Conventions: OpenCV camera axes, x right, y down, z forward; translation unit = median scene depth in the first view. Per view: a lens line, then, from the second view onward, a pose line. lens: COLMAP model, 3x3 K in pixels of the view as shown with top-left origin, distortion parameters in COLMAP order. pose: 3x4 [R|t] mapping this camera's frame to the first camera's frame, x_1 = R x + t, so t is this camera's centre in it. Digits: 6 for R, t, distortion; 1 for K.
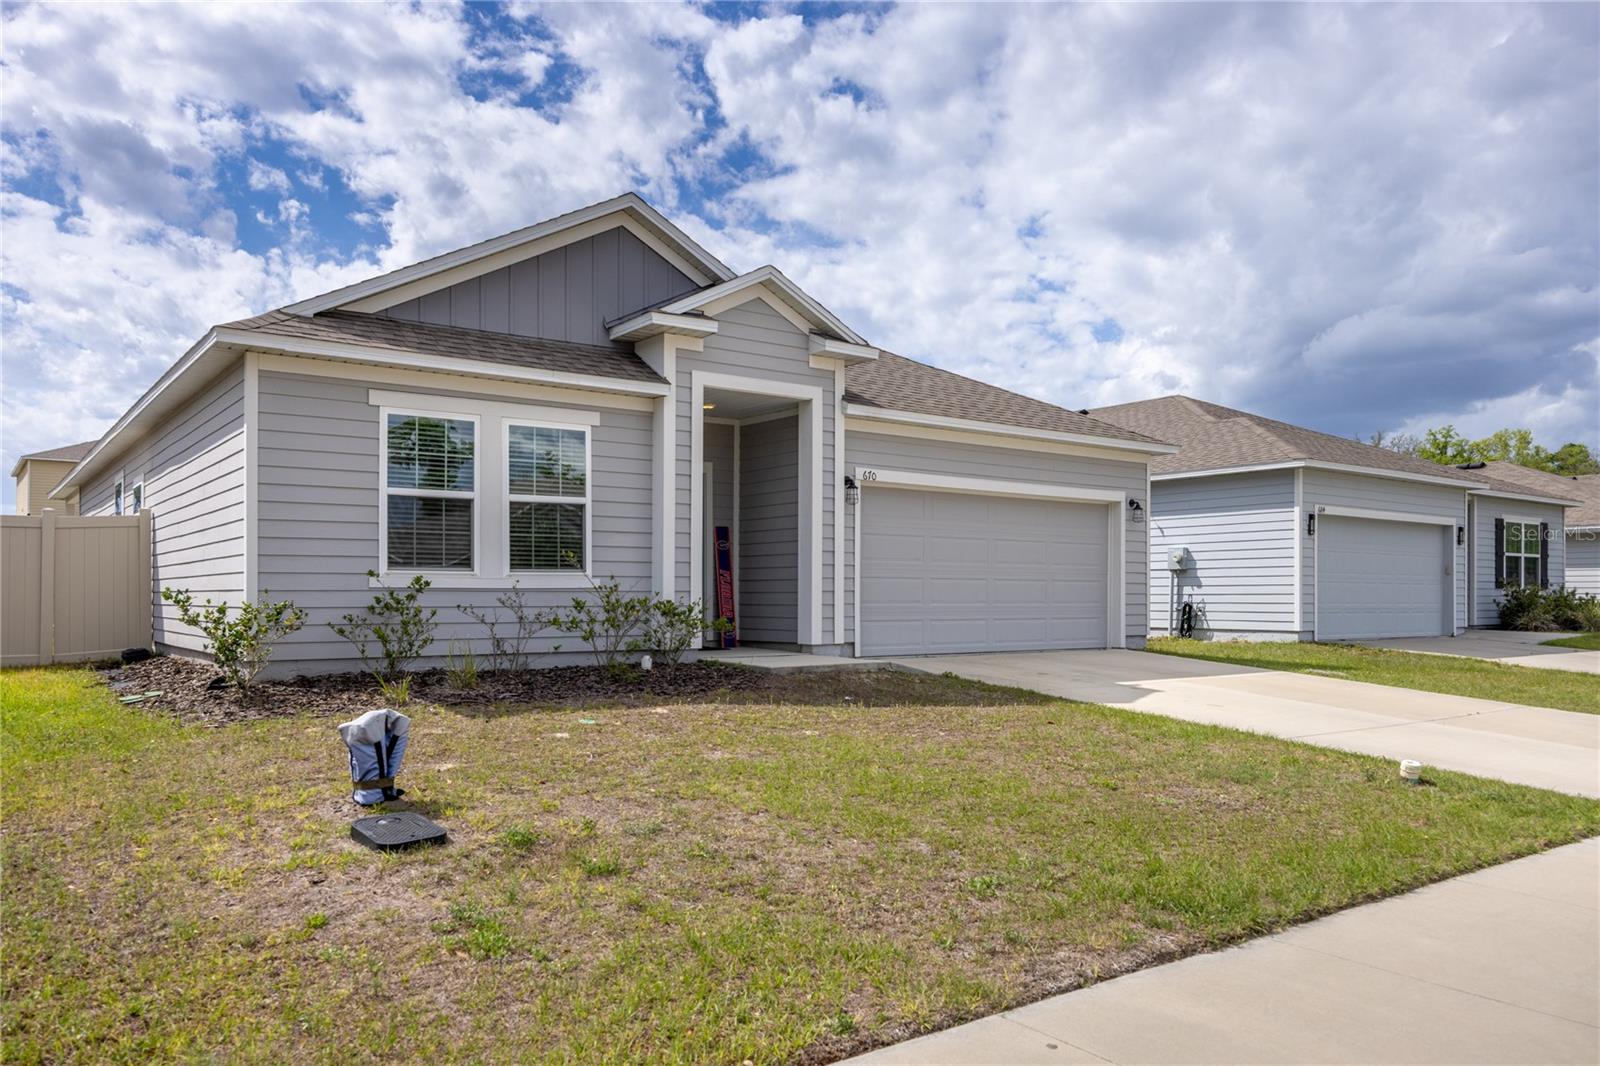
lens RADIAL K [[1147.9, 0, 801.2], [0, 1147.9, 582.8], [0, 0, 1]] dist [-0.002891, 0.000409]
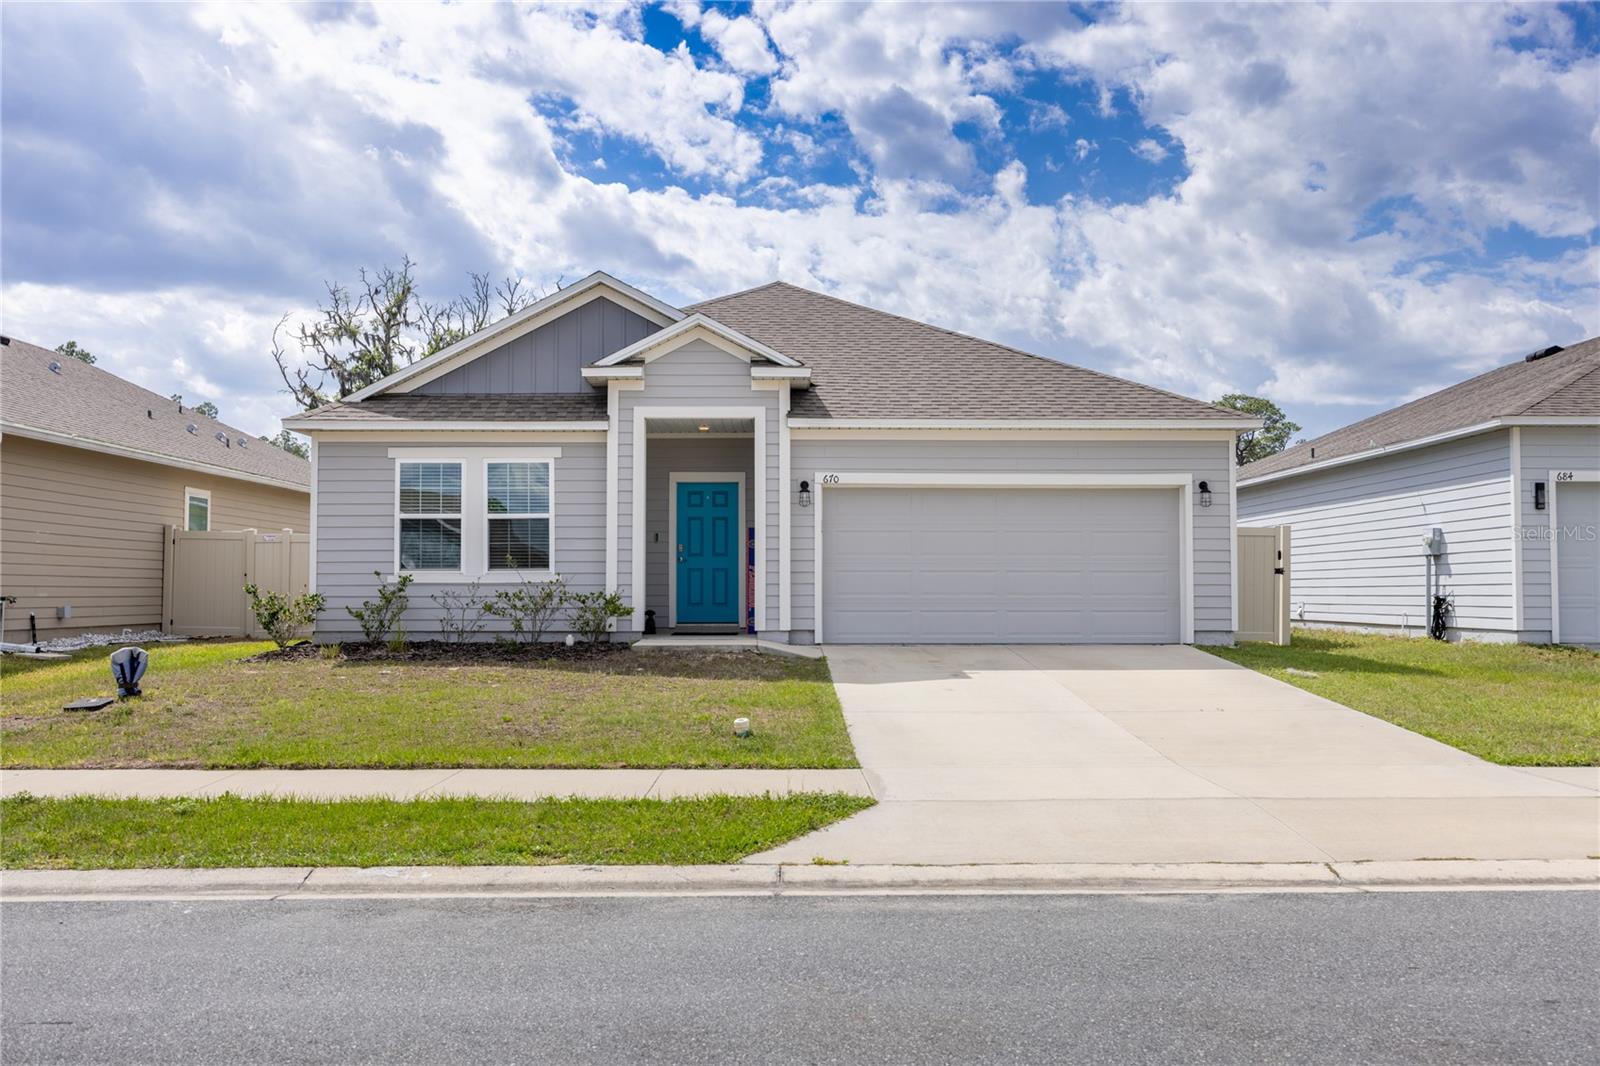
lens RADIAL K [[1468.0, 0, 799.9], [0, 1468.0, 511.3], [0, 0, 1]] dist [-0.008384, 0.002018]
pose [[0.815333, -0.034589, -0.577959, 0.975784], [0.008406, 0.998816, -0.047918, 0.006417], [0.578932, 0.034211, 0.814658, -0.191526]]
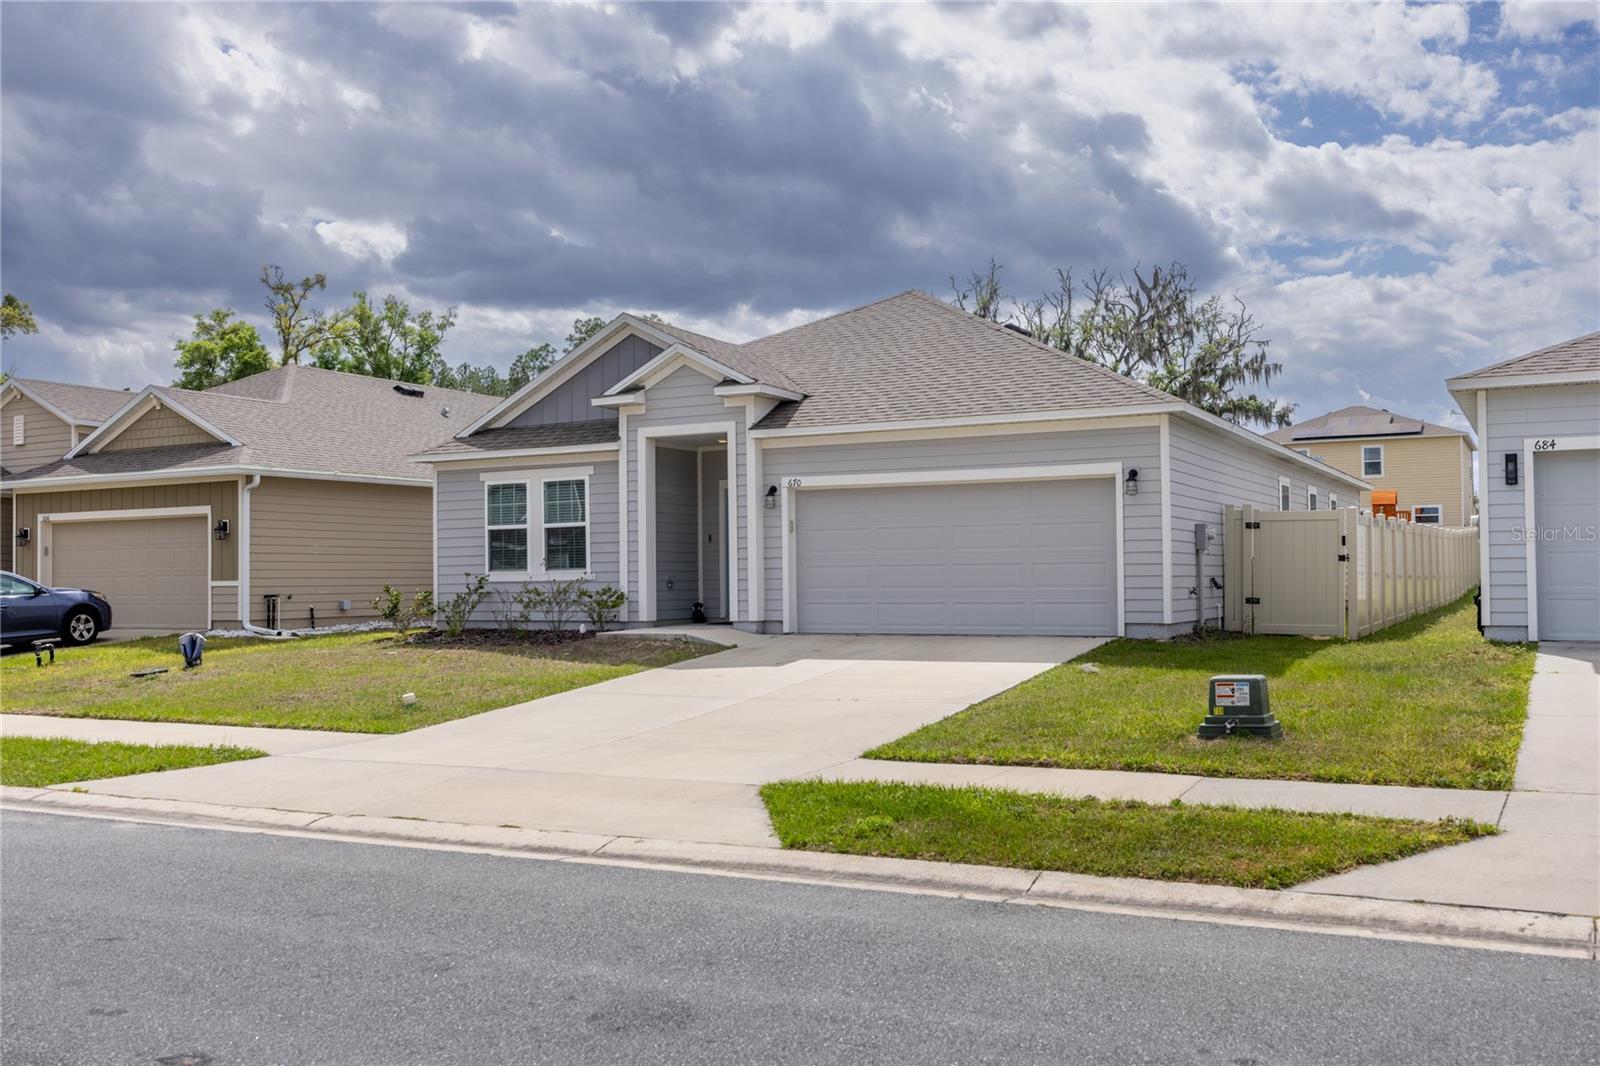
lens RADIAL K [[1460.0, 0, 798.9], [0, 1460.0, 573.0], [0, 0, 1]] dist [-0.015833, 0.002857]
pose [[0.433992, -0.012183, -0.900835, 1.655690], [0.021301, 0.999768, -0.003259, 0.007547], [0.900665, -0.017775, 0.434150, 0.384397]]
